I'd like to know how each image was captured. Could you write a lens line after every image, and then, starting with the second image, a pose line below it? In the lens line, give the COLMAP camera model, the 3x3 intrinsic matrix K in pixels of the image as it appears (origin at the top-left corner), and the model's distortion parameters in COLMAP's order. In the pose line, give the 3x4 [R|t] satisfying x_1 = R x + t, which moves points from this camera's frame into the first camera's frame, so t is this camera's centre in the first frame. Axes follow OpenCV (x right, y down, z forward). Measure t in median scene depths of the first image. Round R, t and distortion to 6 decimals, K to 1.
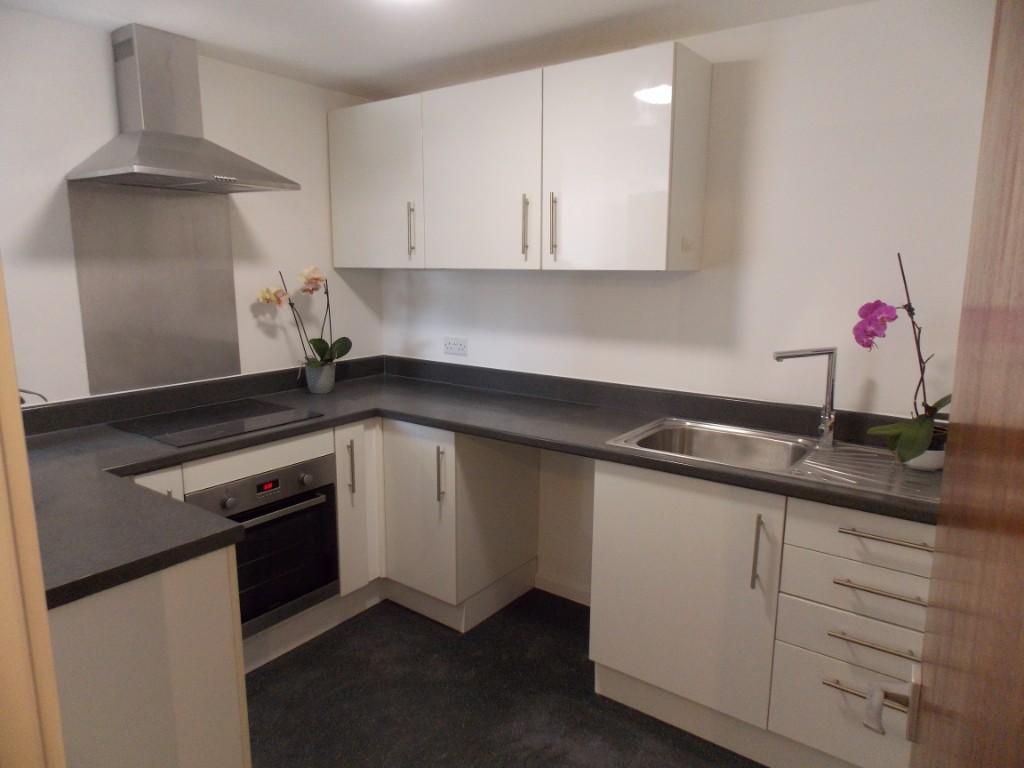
lens RADIAL K [[672.0, 0, 512.0], [0, 672.0, 384.0], [0, 0, 1]] dist [0.005738, 0.002221]
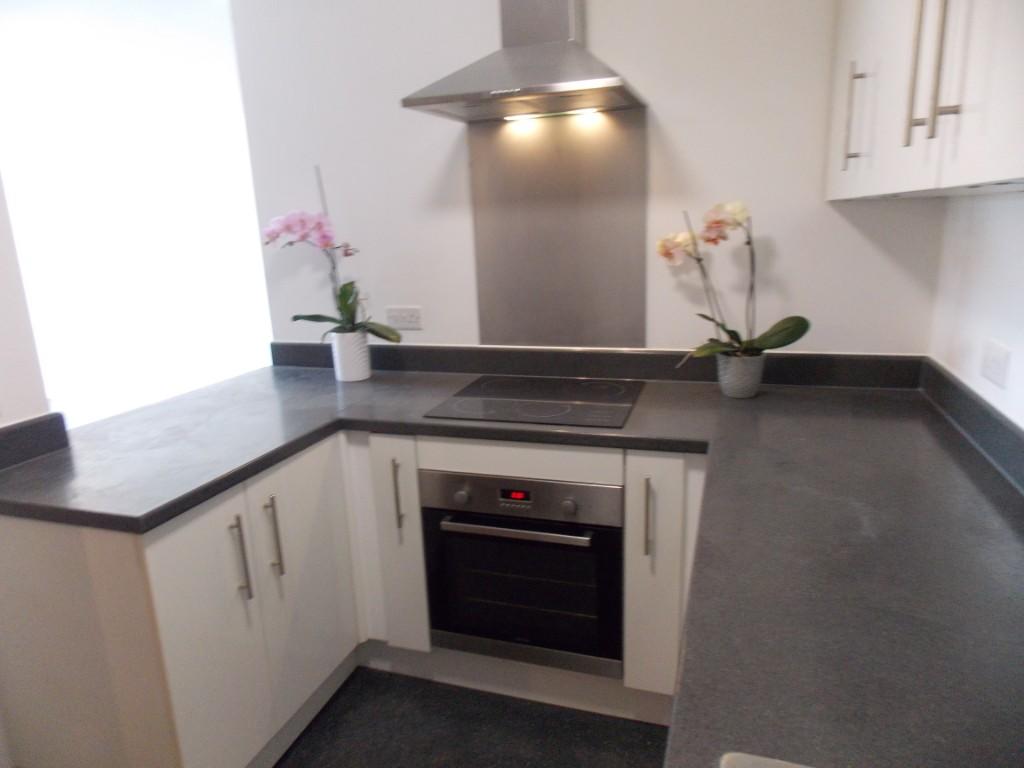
lens RADIAL K [[672.0, 0, 512.0], [0, 672.0, 384.0], [0, 0, 1]] dist [0.005738, 0.002221]
pose [[0.310607, 0.211488, -0.926713, 0.278420], [-0.130080, 0.975219, 0.178959, -0.094630], [0.941596, 0.064961, 0.330420, 0.614602]]
